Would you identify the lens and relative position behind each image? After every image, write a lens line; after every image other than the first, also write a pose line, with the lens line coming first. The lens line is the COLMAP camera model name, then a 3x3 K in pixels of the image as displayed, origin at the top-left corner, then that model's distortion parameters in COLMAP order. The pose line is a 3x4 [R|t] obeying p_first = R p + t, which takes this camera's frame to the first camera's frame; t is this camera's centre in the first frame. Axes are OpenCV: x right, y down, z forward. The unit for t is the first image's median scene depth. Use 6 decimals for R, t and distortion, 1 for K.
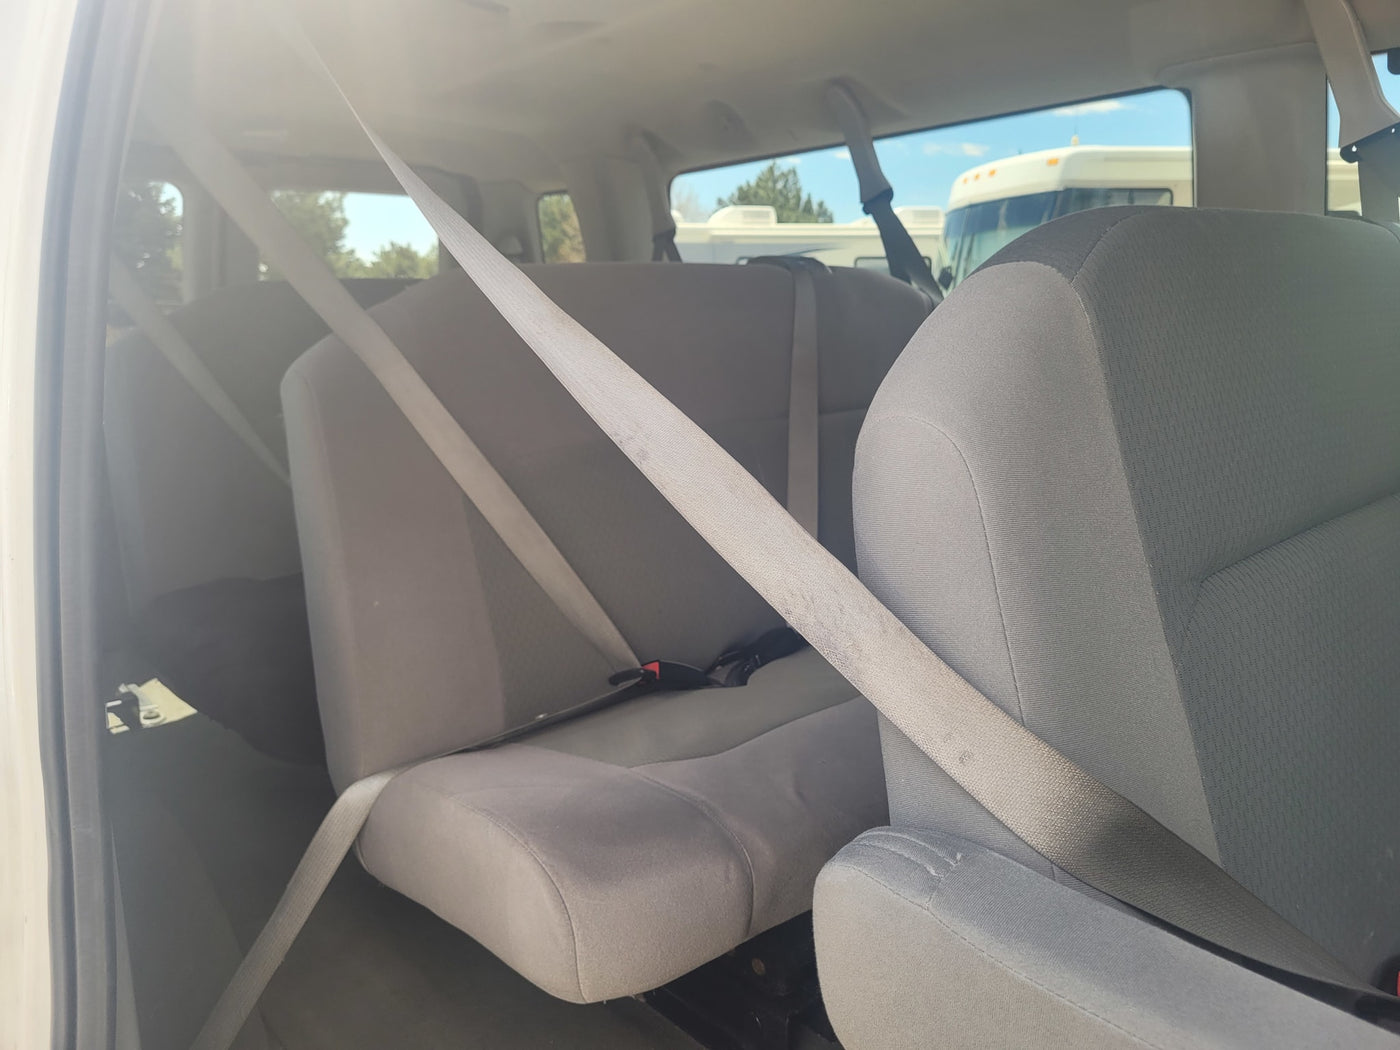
lens RADIAL K [[1080.2, 0, 705.2], [0, 1080.2, 520.9], [0, 0, 1]] dist [0.049600, -0.055189]
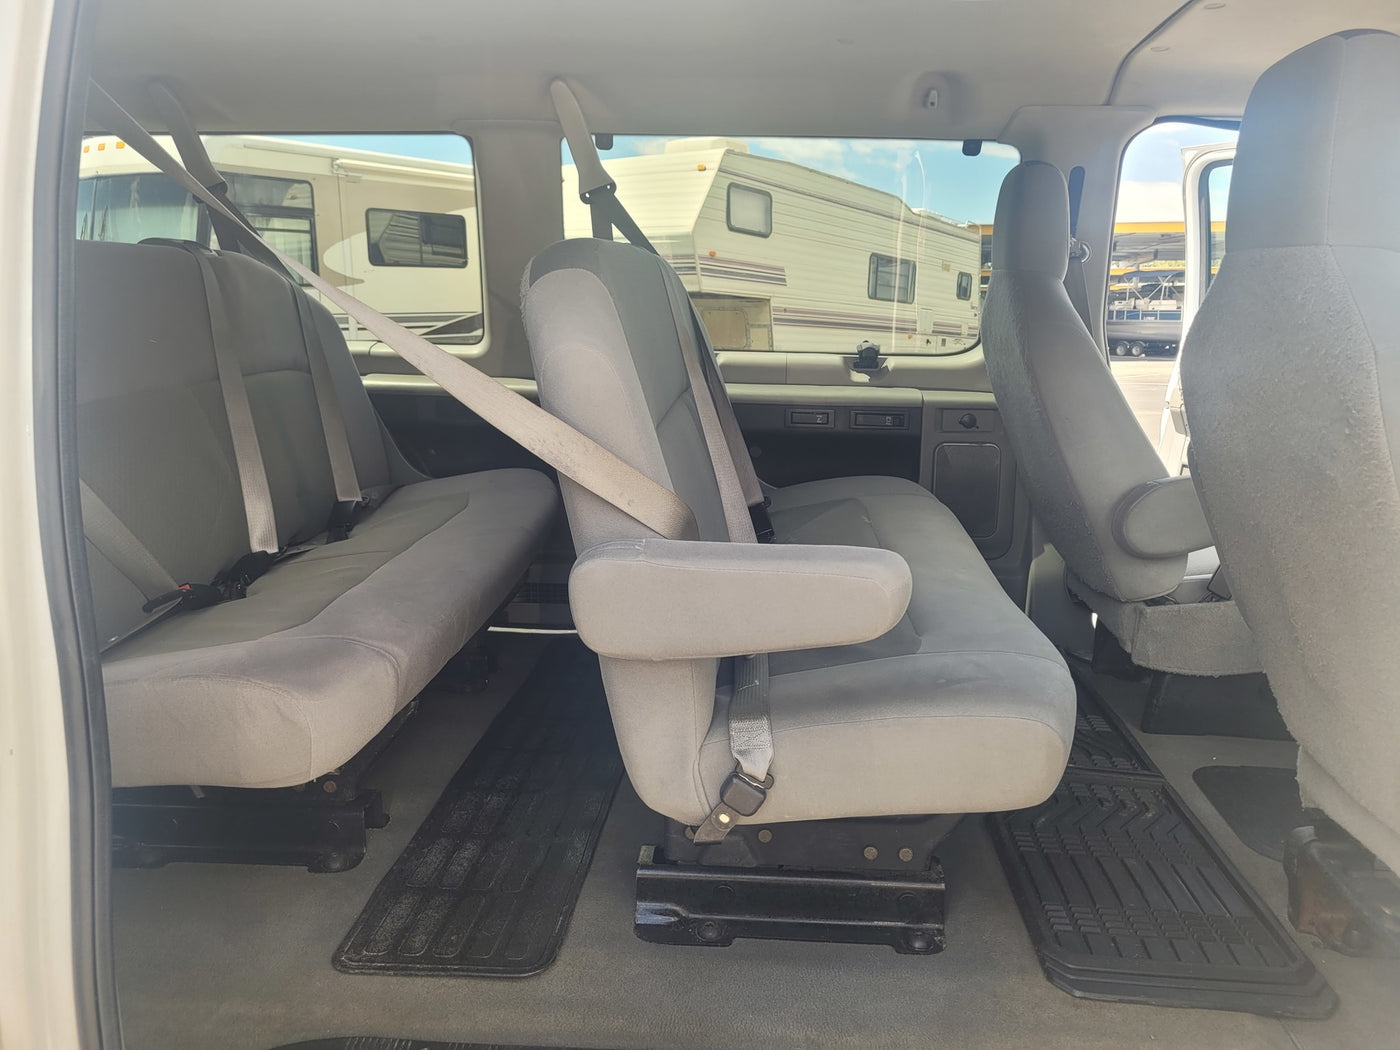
lens RADIAL K [[1080.2, 0, 705.2], [0, 1080.2, 520.9], [0, 0, 1]] dist [0.049600, -0.055189]
pose [[0.725027, -0.125019, 0.677278, -0.396414], [0.115245, 0.991544, 0.059659, 0.050795], [-0.679009, 0.034799, 0.733304, -0.243604]]
